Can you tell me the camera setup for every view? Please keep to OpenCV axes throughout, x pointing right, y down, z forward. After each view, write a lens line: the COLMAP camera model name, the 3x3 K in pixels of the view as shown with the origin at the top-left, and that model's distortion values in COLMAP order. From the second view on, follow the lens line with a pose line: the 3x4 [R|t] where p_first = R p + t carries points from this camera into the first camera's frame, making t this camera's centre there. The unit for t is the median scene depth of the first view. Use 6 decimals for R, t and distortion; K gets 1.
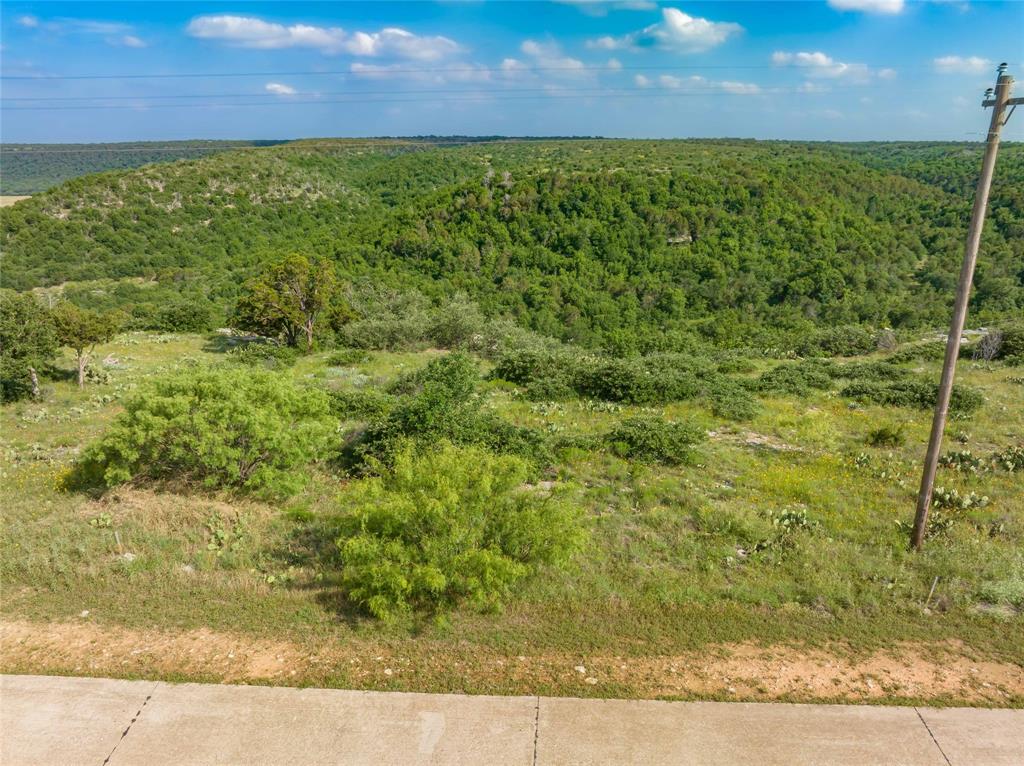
lens RADIAL K [[719.2, 0, 517.5], [0, 719.2, 387.1], [0, 0, 1]] dist [-0.051241, 0.017106]
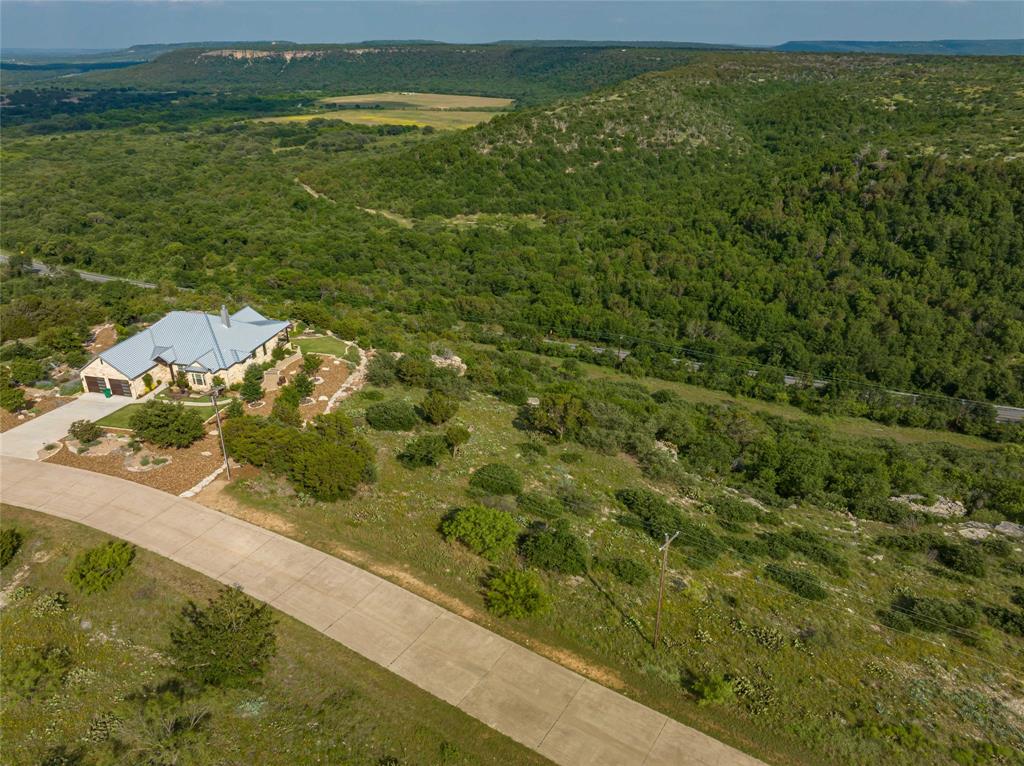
lens RADIAL K [[719.2, 0, 515.8], [0, 719.2, 385.2], [0, 0, 1]] dist [-0.051241, 0.017106]
pose [[0.862177, 0.221077, -0.455823, 0.077726], [-0.161800, 0.972800, 0.165775, -0.084903], [0.480074, -0.069175, 0.874496, -0.126787]]
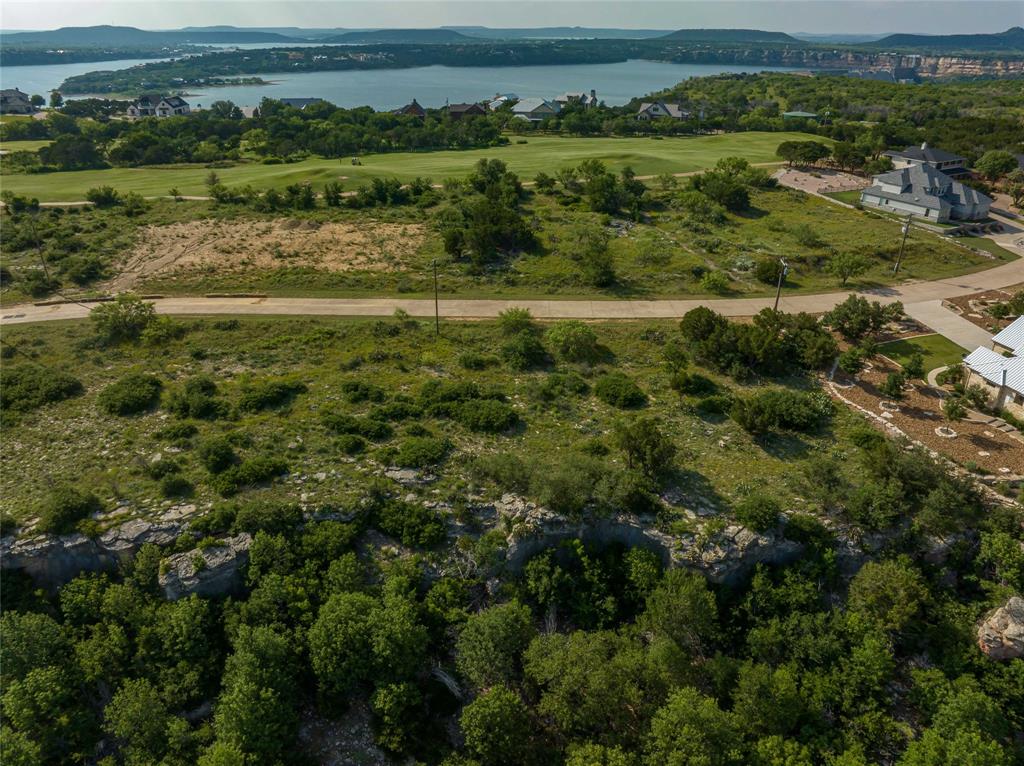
lens RADIAL K [[719.2, 0, 511.7], [0, 719.2, 385.4], [0, 0, 1]] dist [-0.051241, 0.017106]
pose [[-0.999993, -0.003156, -0.002107, -0.001719], [-0.003714, 0.700470, 0.713672, -0.231468], [-0.000776, 0.713674, -0.700477, 0.342372]]
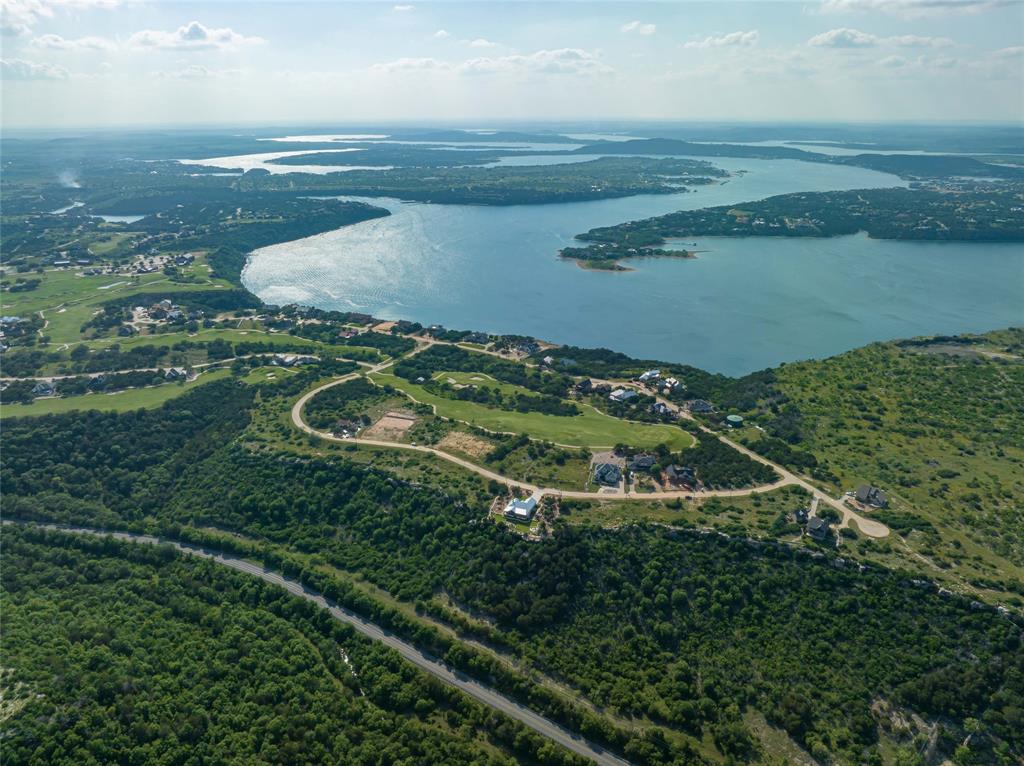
lens RADIAL K [[719.2, 0, 513.2], [0, 719.2, 382.6], [0, 0, 1]] dist [-0.051241, 0.017106]
pose [[-0.766082, -0.218895, 0.604320, -1.422975], [0.217348, 0.796607, 0.564072, -1.488845], [-0.604878, 0.563474, -0.562690, 1.113869]]
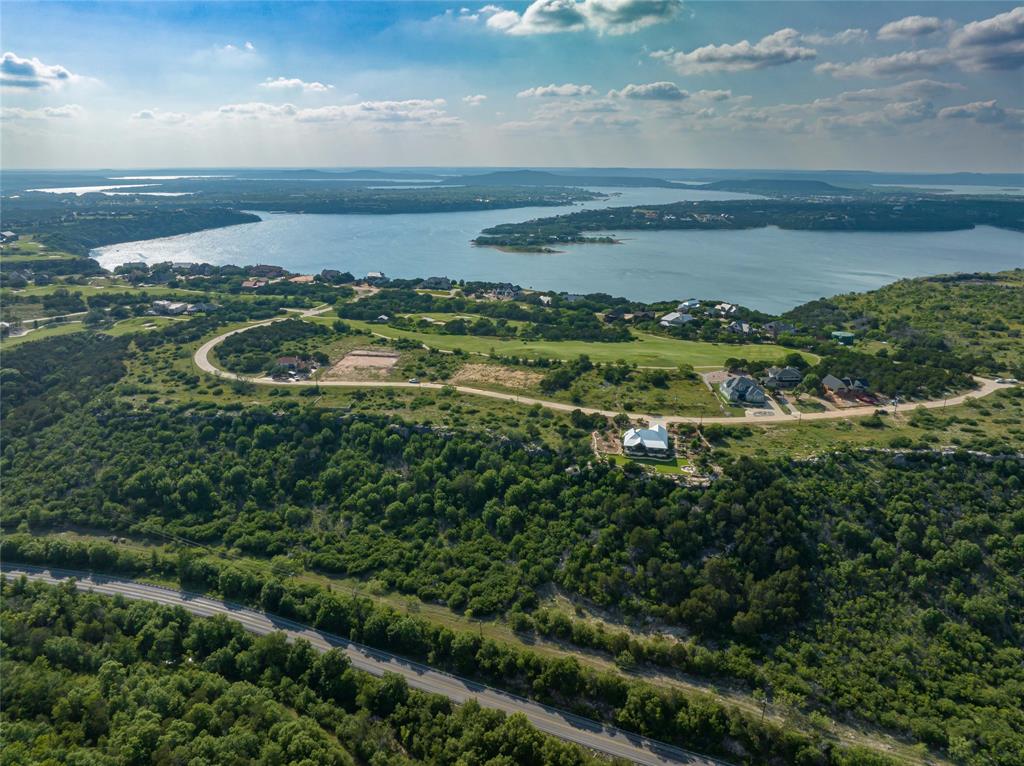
lens RADIAL K [[719.2, 0, 514.7], [0, 719.2, 383.3], [0, 0, 1]] dist [-0.051241, 0.017106]
pose [[-0.878458, -0.140398, 0.456727, -0.599373], [0.153230, 0.822600, 0.547585, -0.797503], [-0.452584, 0.551015, -0.701107, 1.034174]]
